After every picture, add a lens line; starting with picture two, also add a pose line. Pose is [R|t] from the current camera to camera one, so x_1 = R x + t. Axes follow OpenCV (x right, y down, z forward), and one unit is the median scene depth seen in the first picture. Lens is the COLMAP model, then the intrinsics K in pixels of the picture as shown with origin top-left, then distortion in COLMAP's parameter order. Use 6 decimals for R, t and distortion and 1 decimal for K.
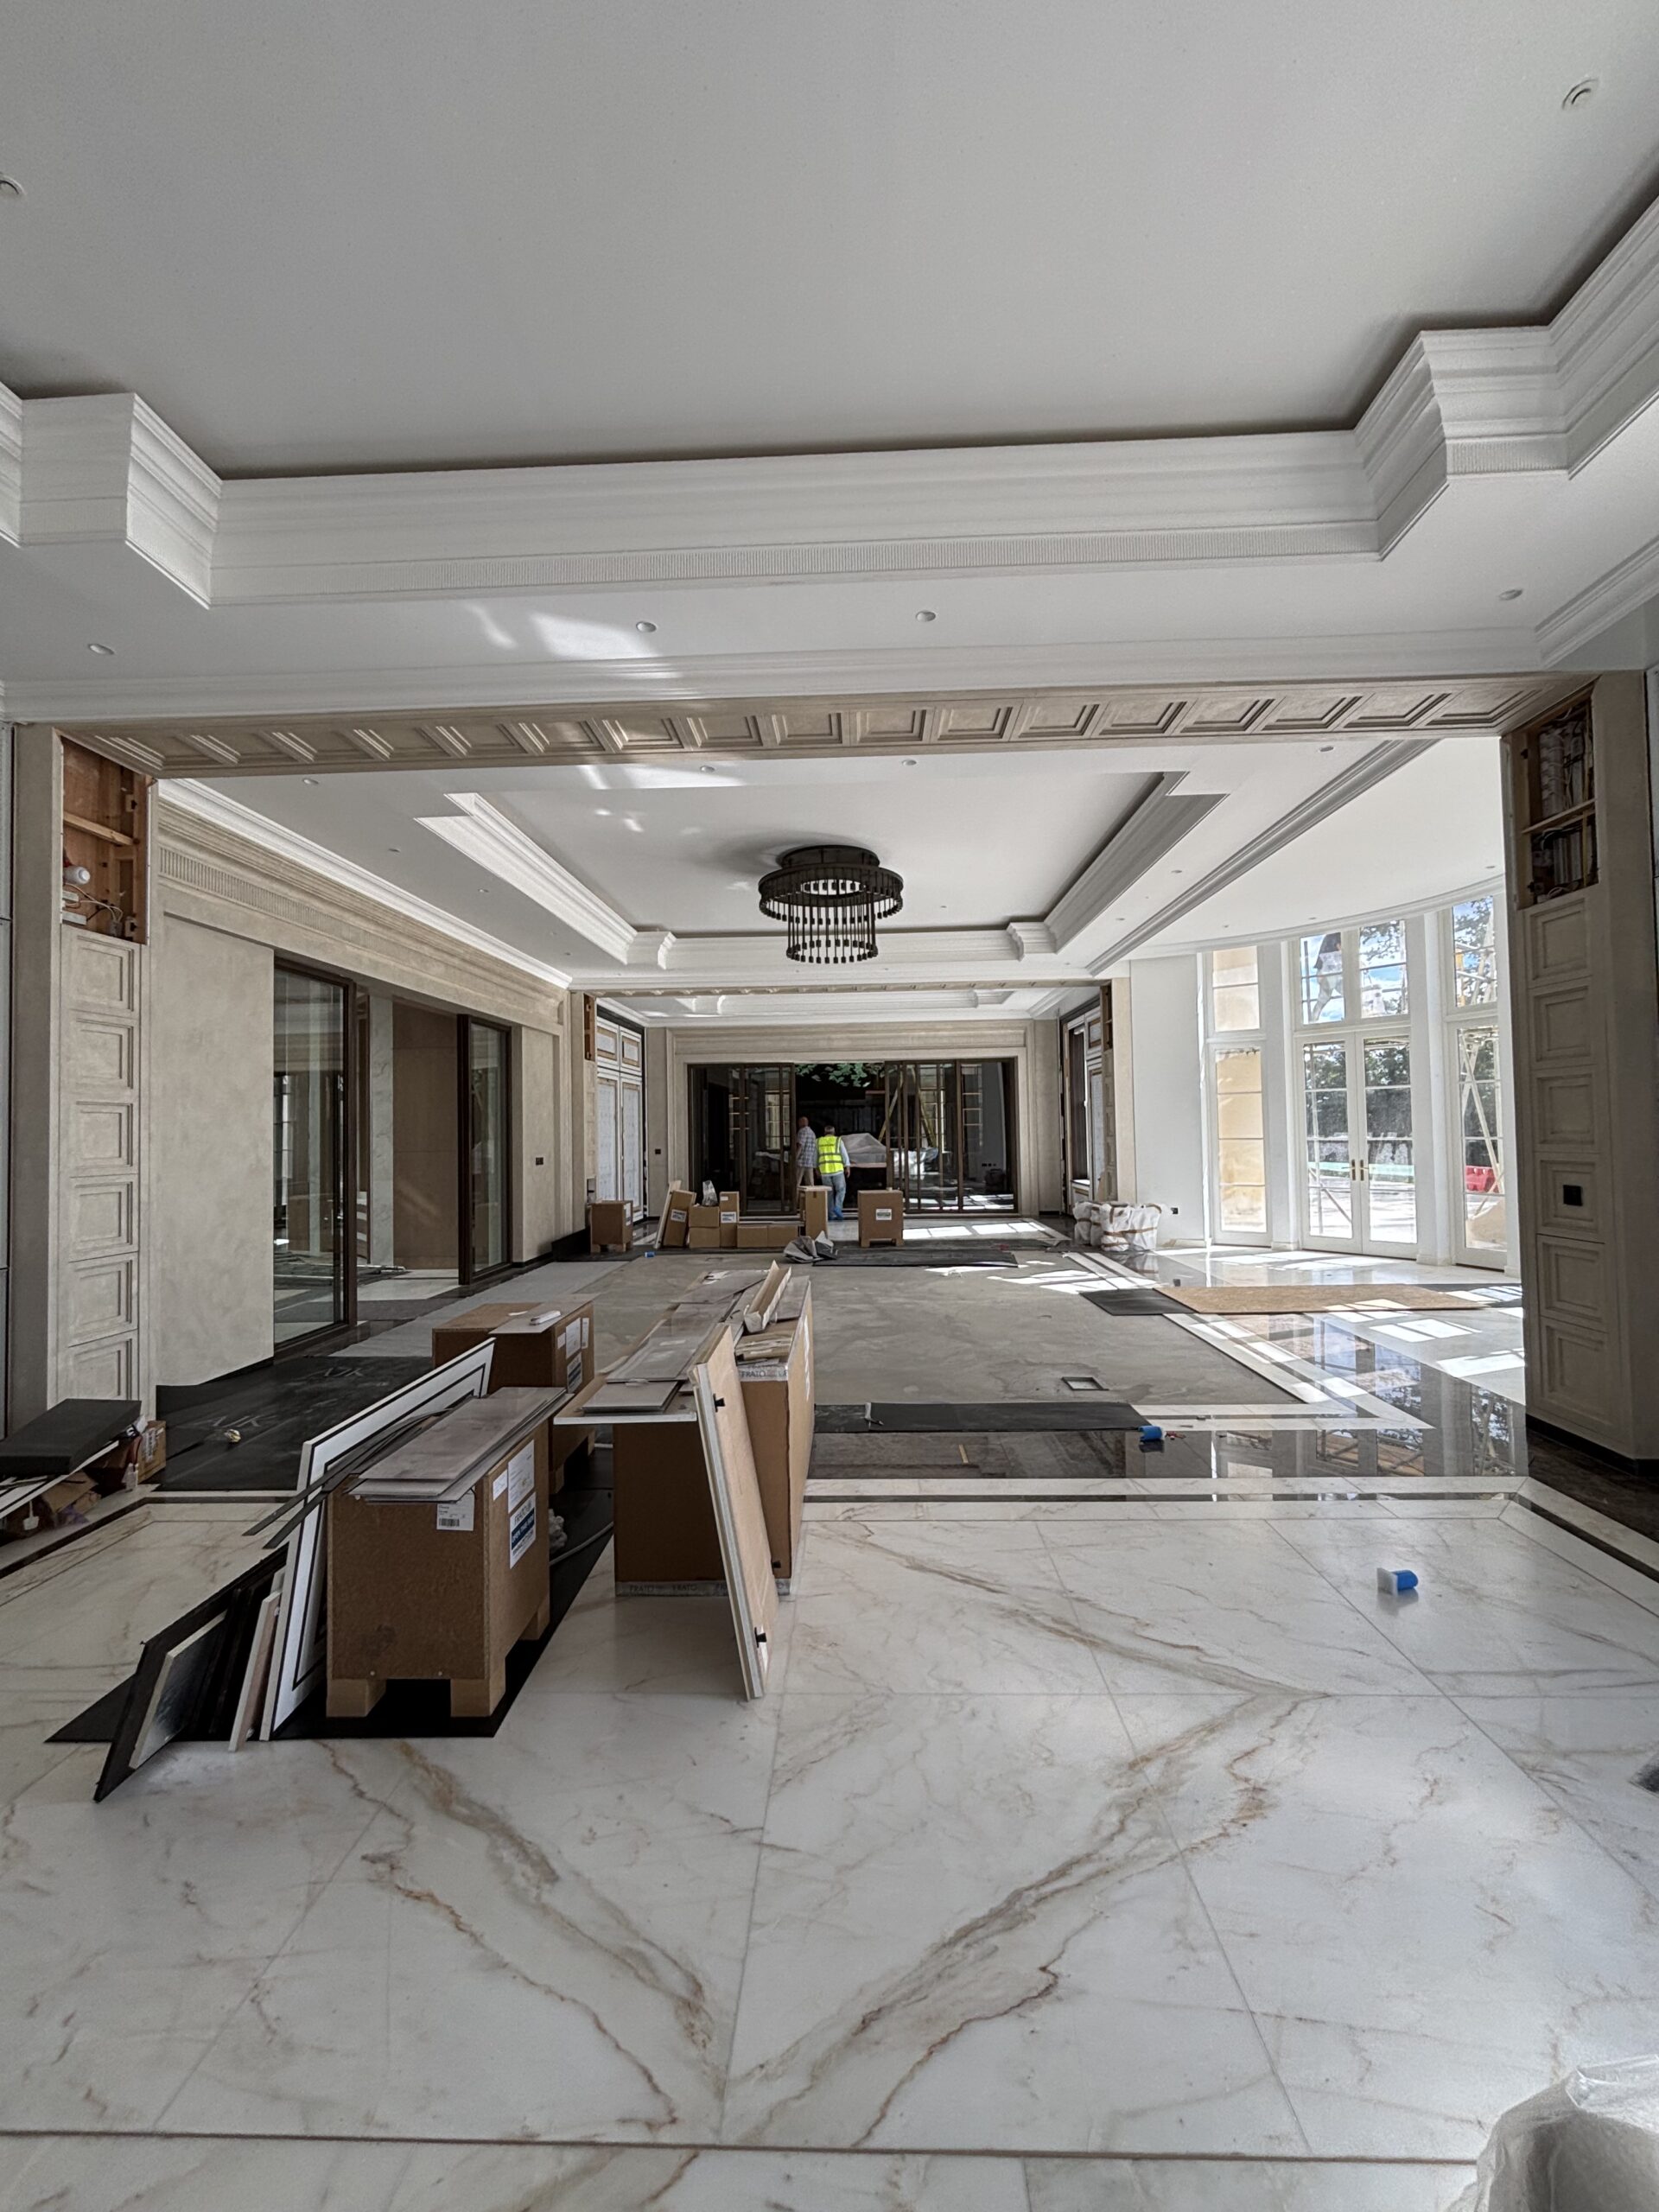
lens RADIAL K [[909.5, 0, 842.0], [0, 909.5, 1102.8], [0, 0, 1]] dist [0.002359, 0.001172]
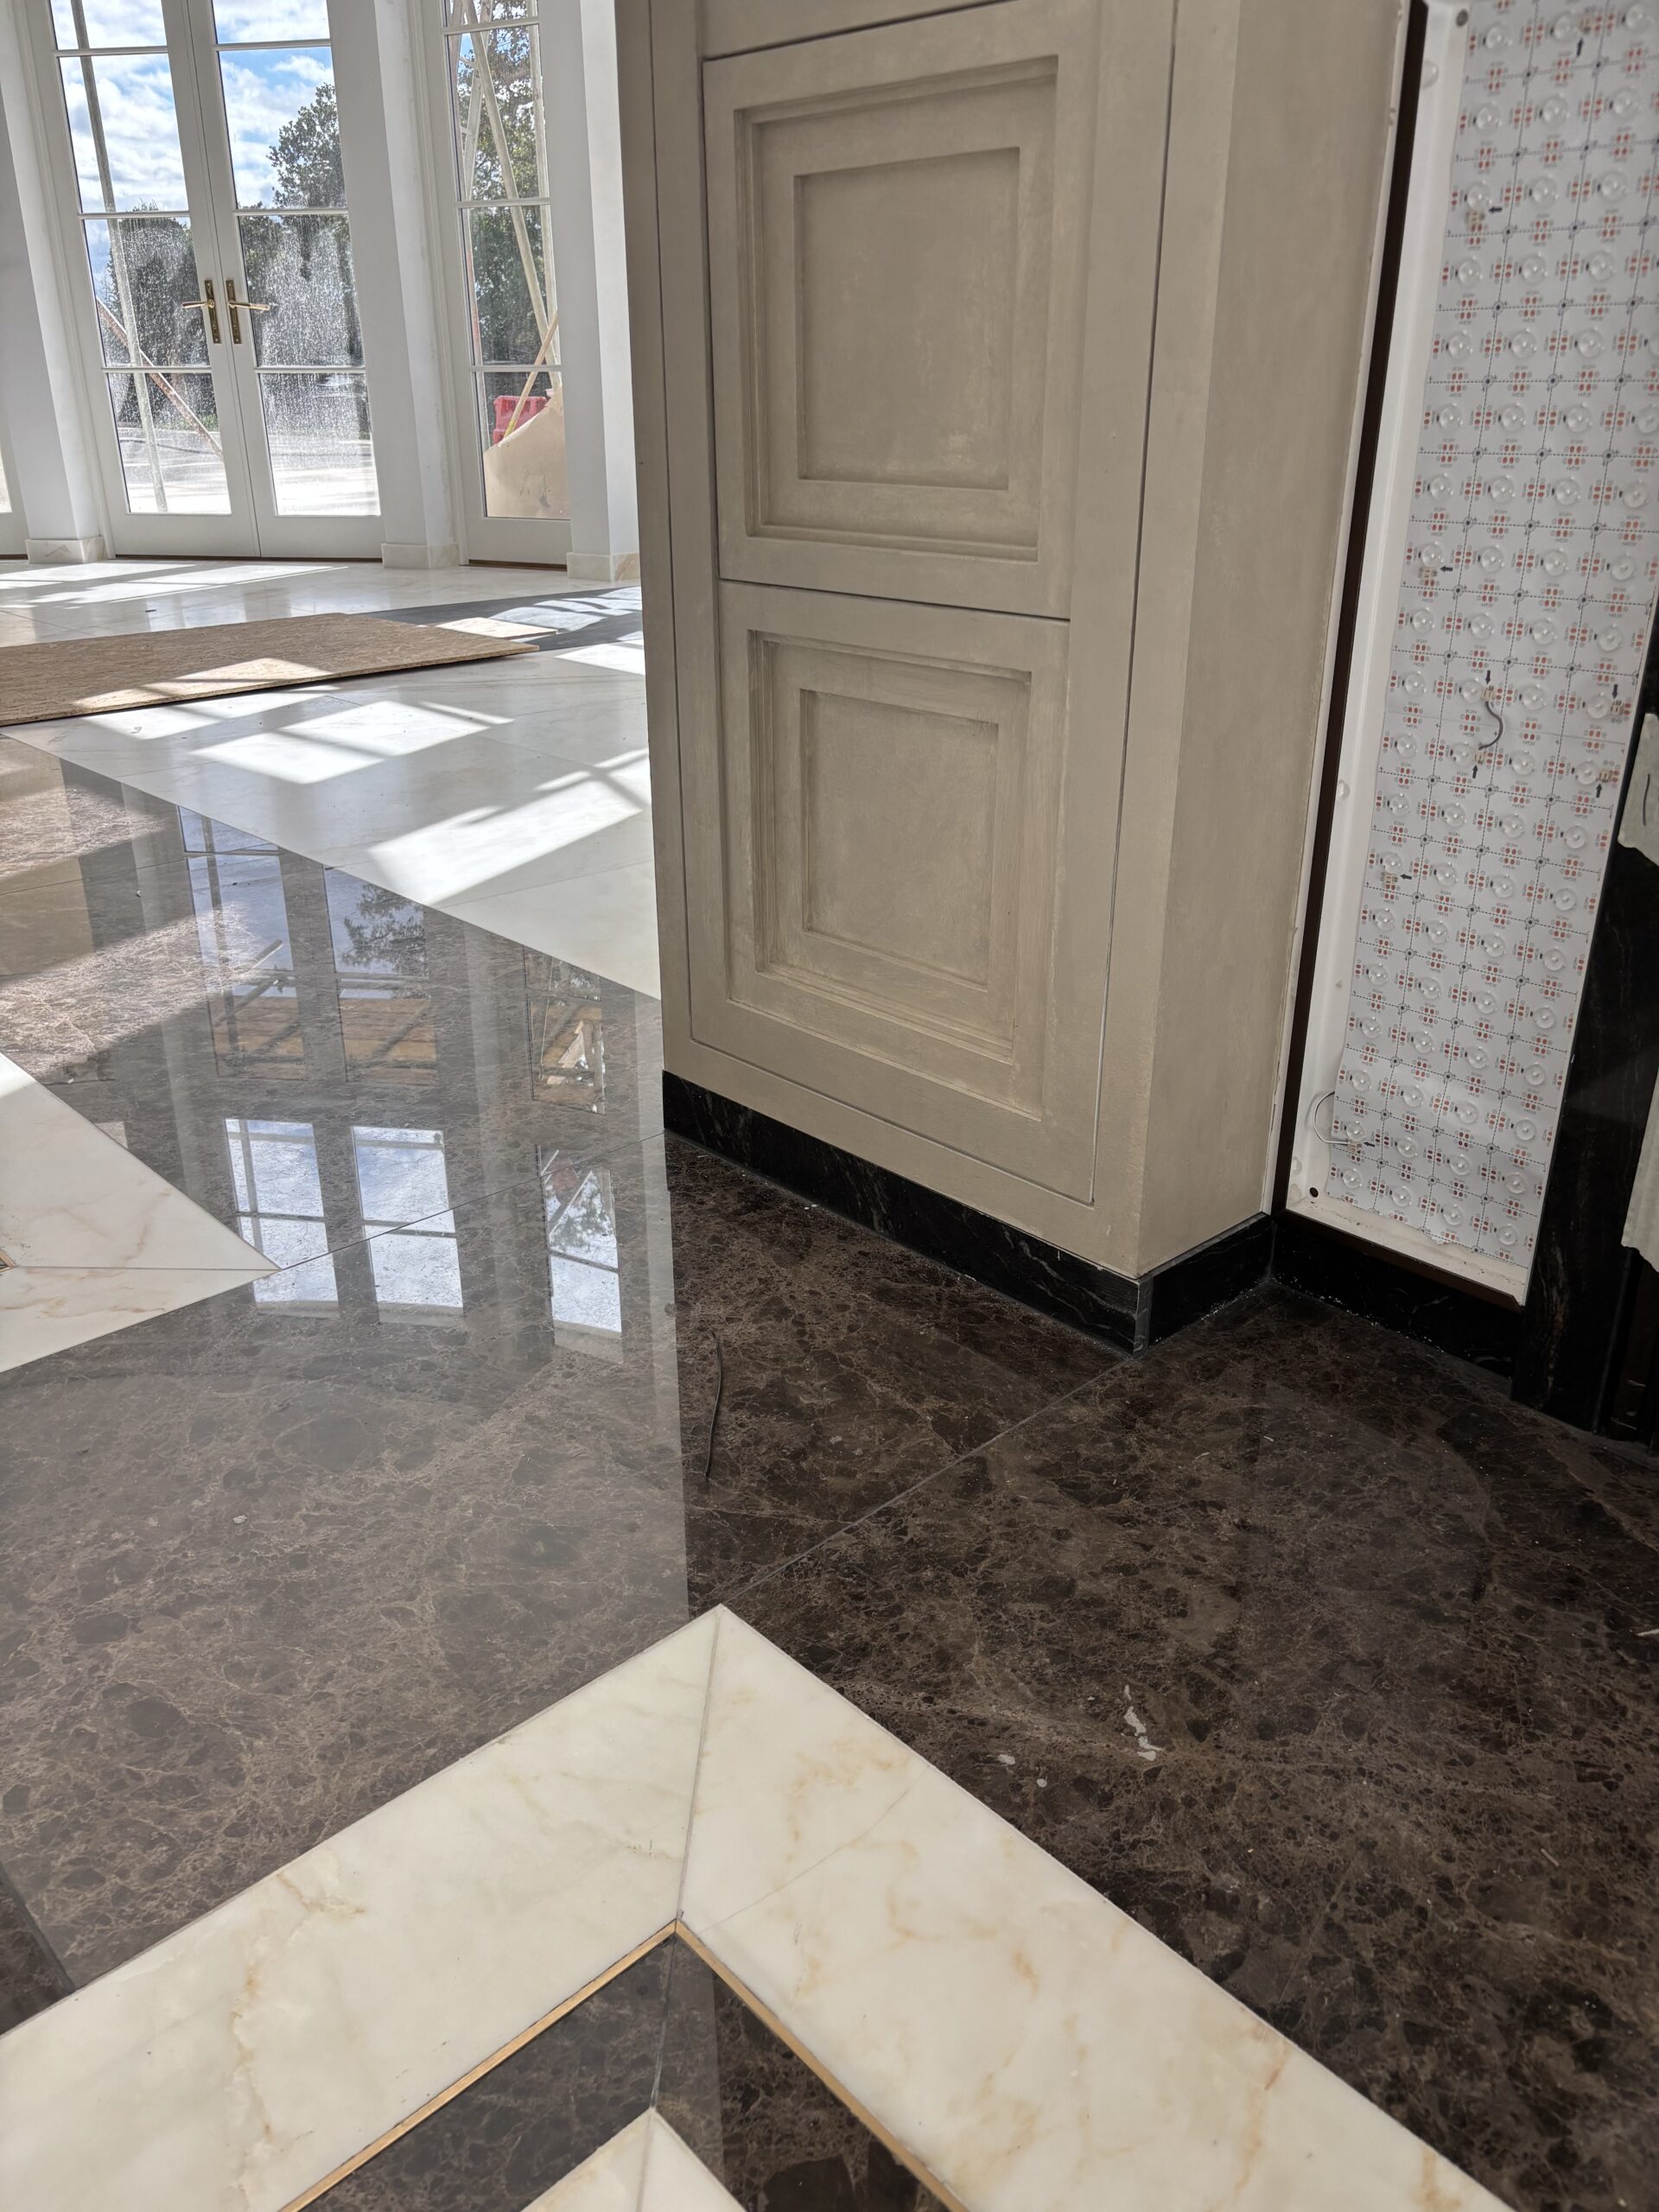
lens RADIAL K [[1684.8, 0, 831.9], [0, 1684.8, 1100.7], [0, 0, 1]] dist [0.029303, -0.002958]
pose [[0.714771, -0.261152, 0.648770, 0.235690], [-0.032556, 0.914233, 0.403879, 0.084717], [-0.698601, -0.309802, 0.644965, 0.323609]]
